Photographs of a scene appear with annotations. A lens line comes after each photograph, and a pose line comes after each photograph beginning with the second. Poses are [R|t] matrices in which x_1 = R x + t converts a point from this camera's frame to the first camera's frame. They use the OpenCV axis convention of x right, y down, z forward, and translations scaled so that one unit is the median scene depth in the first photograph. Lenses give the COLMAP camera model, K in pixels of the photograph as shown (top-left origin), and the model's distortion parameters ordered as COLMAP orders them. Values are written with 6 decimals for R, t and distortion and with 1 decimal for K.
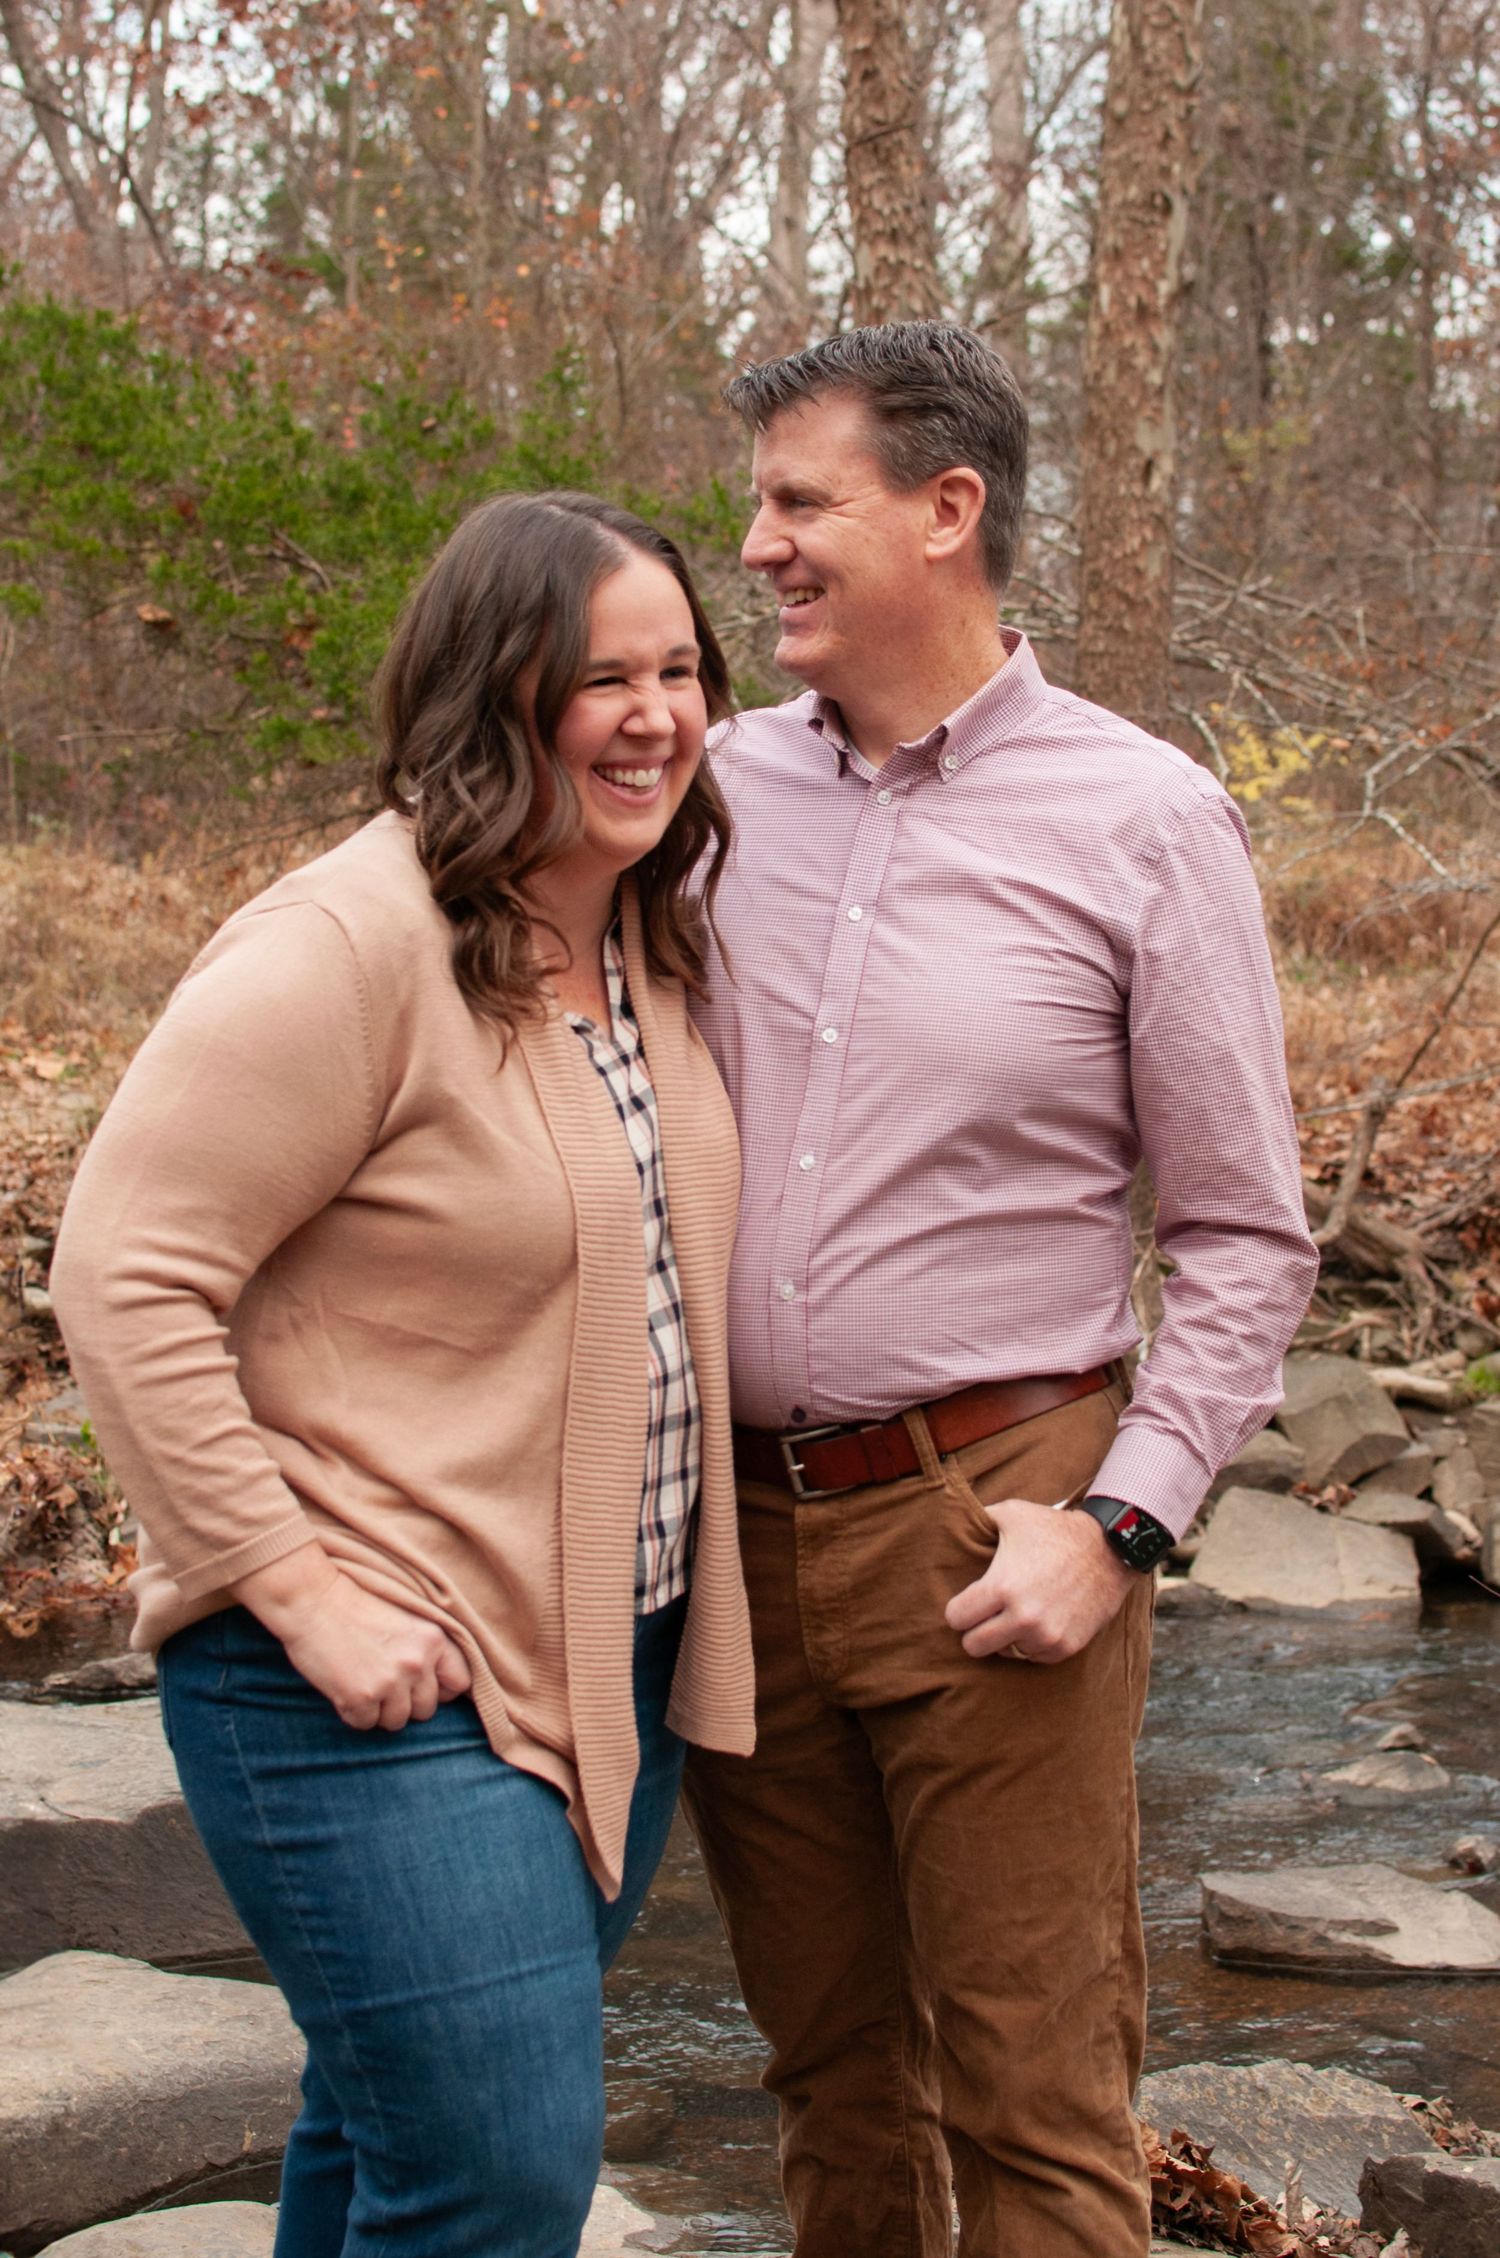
lens RADIAL K [[3421.1, 0, 750.0], [0, 3421.1, 1129.0], [0, 0, 1]] dist [-0.163927, -0.086282]
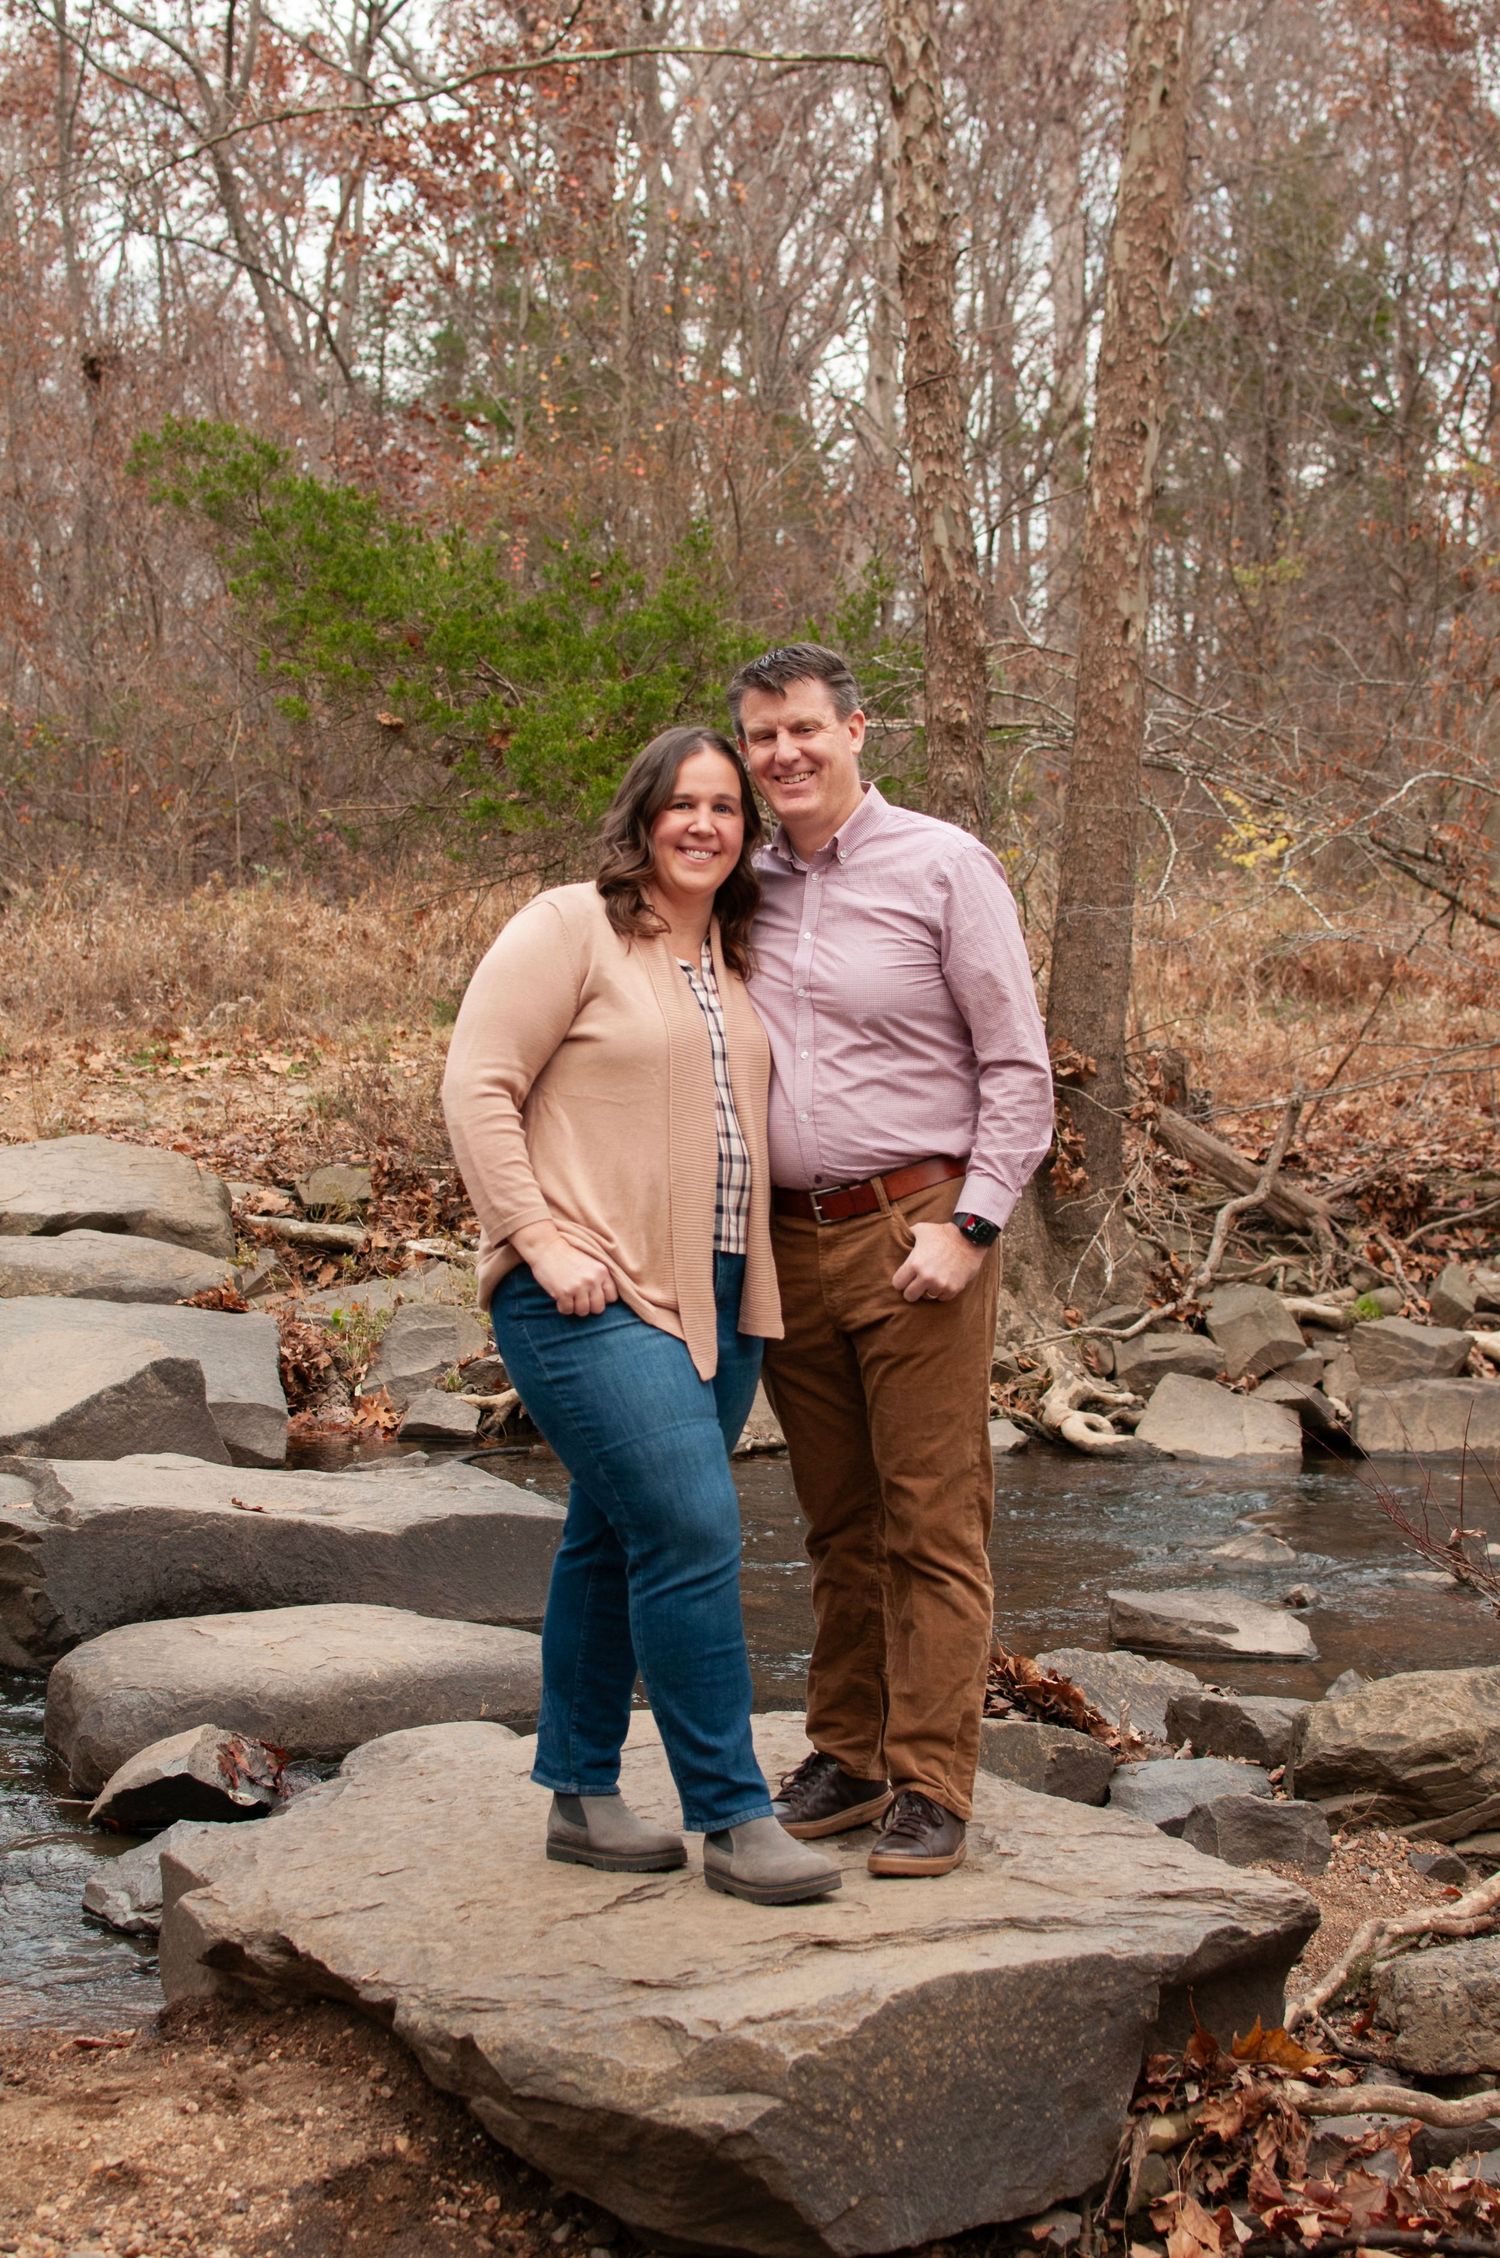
lens RADIAL K [[3268.7, 0, 746.2], [0, 3268.7, 1281.1], [0, 0, 1]] dist [-0.177335, 0.098568]
pose [[0.999337, 0.019908, -0.030468, 0.010090], [-0.018863, 0.999237, 0.034196, 0.025442], [0.031126, -0.033599, 0.998951, -0.304795]]
